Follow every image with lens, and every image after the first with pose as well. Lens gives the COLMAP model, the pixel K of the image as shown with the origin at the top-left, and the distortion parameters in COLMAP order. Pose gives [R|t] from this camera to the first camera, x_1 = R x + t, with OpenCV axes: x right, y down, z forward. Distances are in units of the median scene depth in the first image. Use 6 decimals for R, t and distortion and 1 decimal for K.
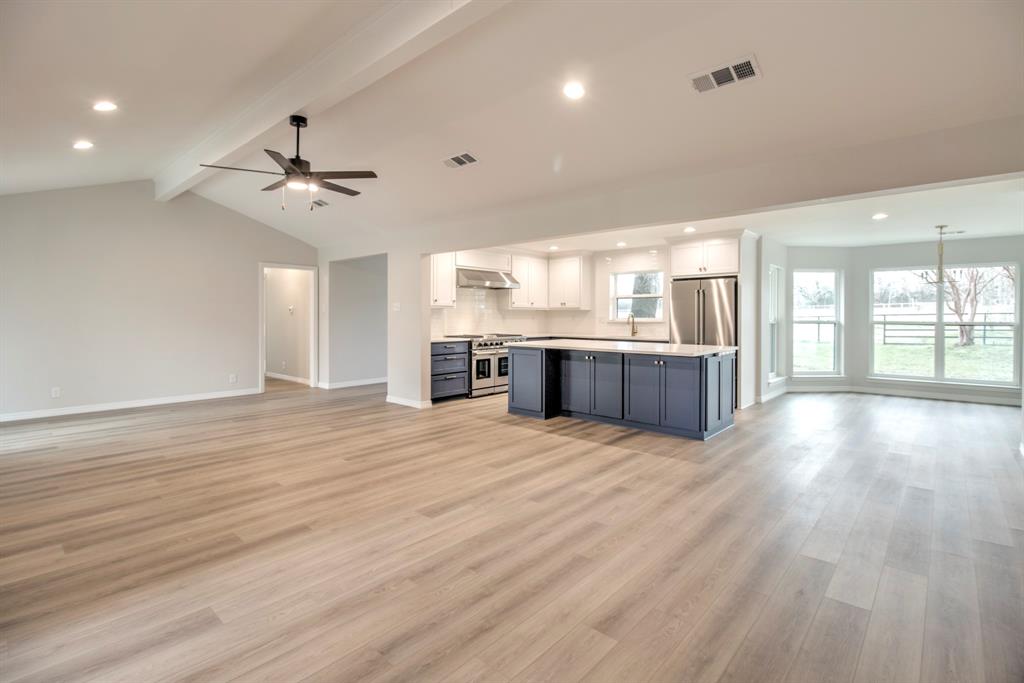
lens RADIAL K [[484.2, 0, 506.1], [0, 484.2, 324.6], [0, 0, 1]] dist [-0.017838, -0.000532]
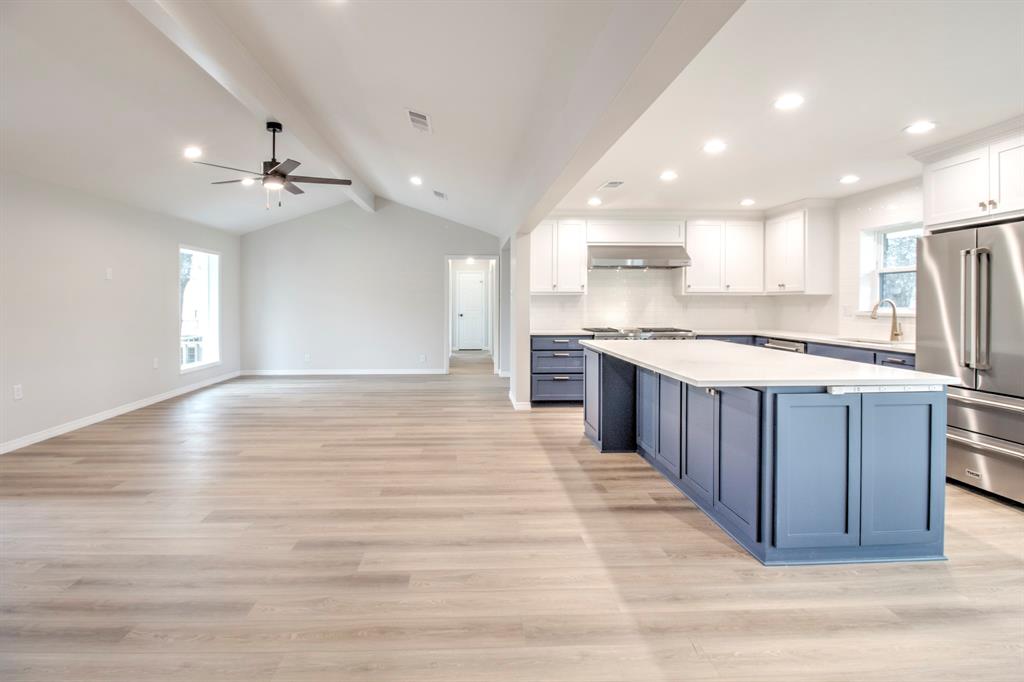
lens RADIAL K [[489.3, 0, 479.0], [0, 489.3, 306.4], [0, 0, 1]] dist [-0.015822, -0.000584]
pose [[0.695359, 0.004903, -0.718646, 0.402641], [-0.013132, 0.999896, -0.005885, -0.007429], [0.718542, 0.013530, 0.695351, 0.329909]]
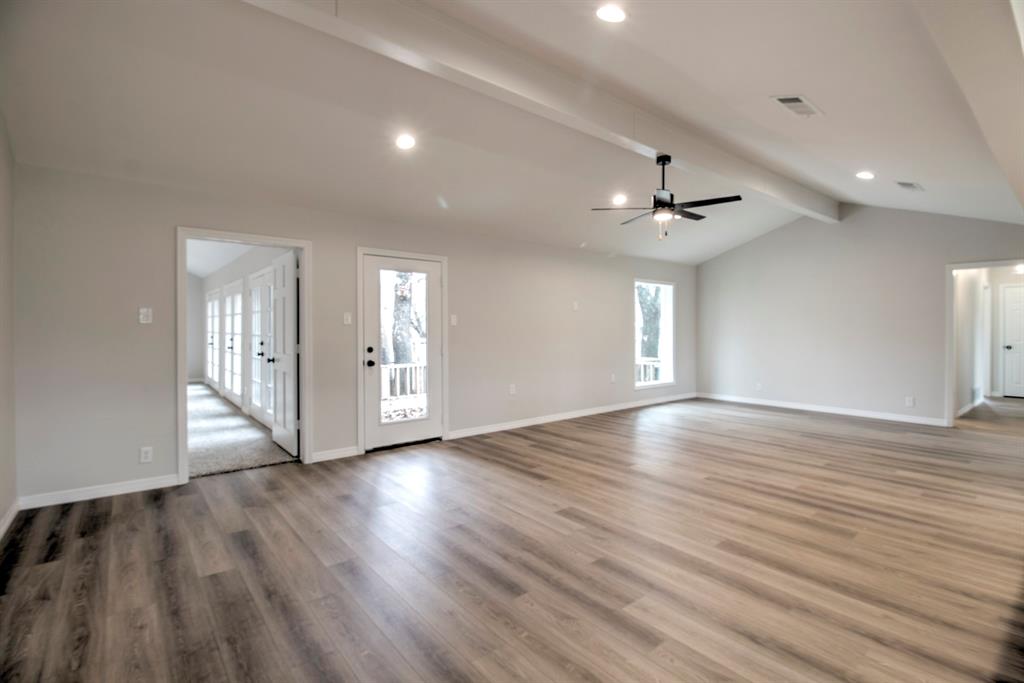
lens RADIAL K [[476.8, 0, 533.0], [0, 476.8, 327.4], [0, 0, 1]] dist [0.020650, -0.020589]
pose [[-0.122259, -0.002150, -0.992496, 0.427022], [-0.020595, 0.999788, 0.000371, -0.010953], [0.992284, 0.020486, -0.122278, 0.486745]]
